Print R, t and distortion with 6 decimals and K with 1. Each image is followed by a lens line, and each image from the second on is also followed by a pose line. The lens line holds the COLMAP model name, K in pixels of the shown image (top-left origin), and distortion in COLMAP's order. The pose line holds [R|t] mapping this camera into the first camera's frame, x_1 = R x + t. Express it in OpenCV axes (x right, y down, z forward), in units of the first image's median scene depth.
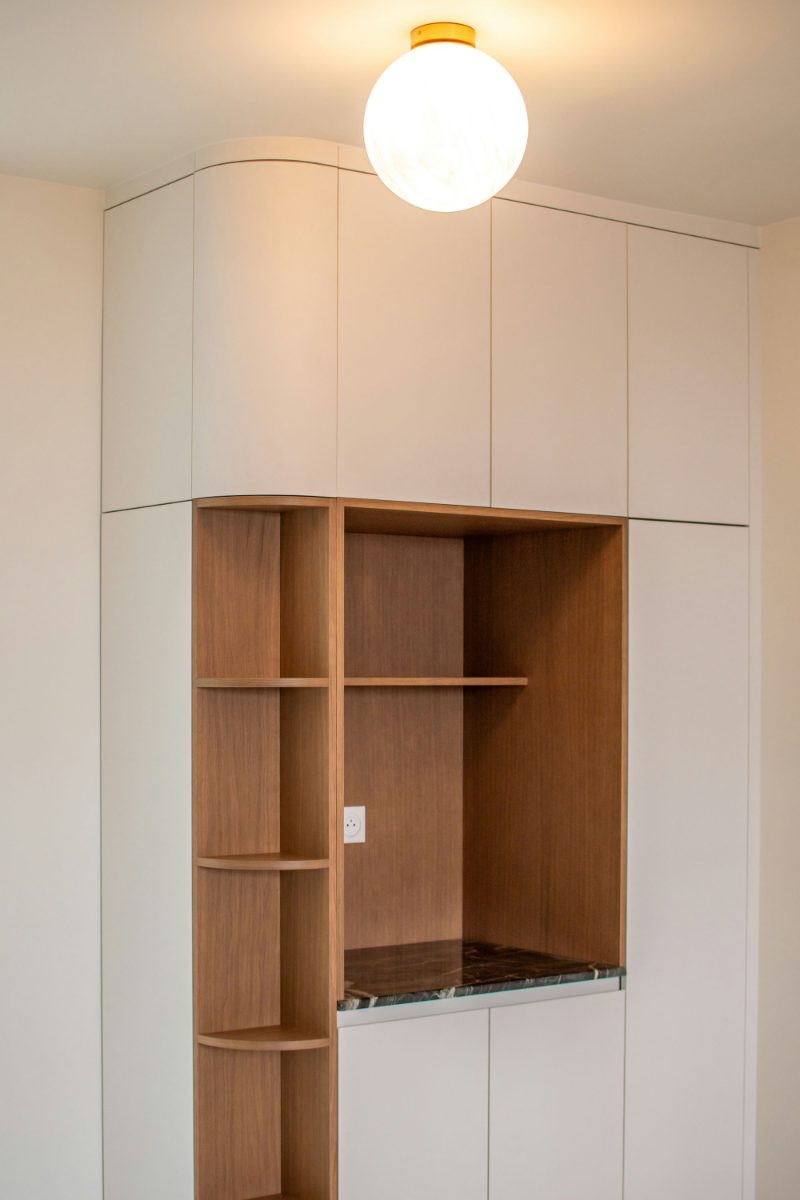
lens RADIAL K [[1880.4, 0, 438.0], [0, 1880.4, 636.6], [0, 0, 1]] dist [-0.195015, 0.000000]
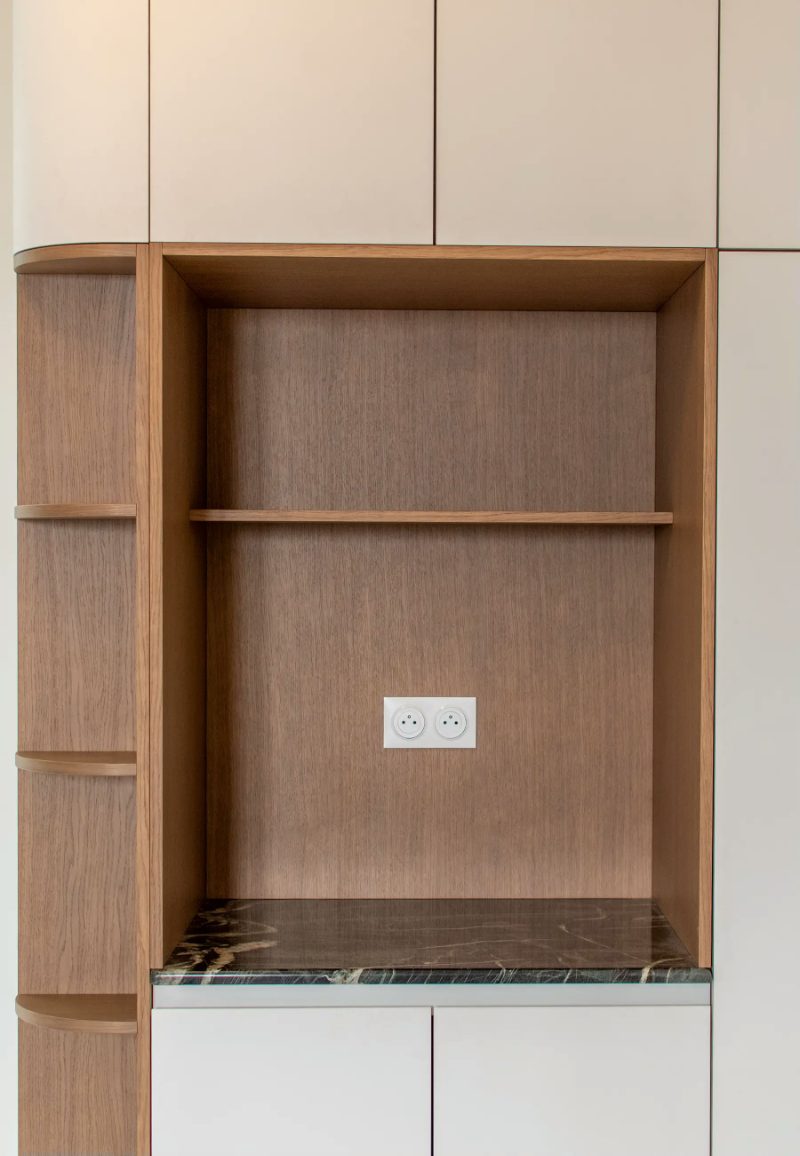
lens RADIAL K [[1995.1, 0, 400.3], [0, 1995.1, 573.7], [0, 0, 1]] dist [-0.009683, 0.000000]
pose [[0.826370, 0.004998, -0.563106, 0.421615], [0.009441, 0.999697, 0.022728, 0.030929], [0.563049, -0.024098, 0.826072, 0.424843]]
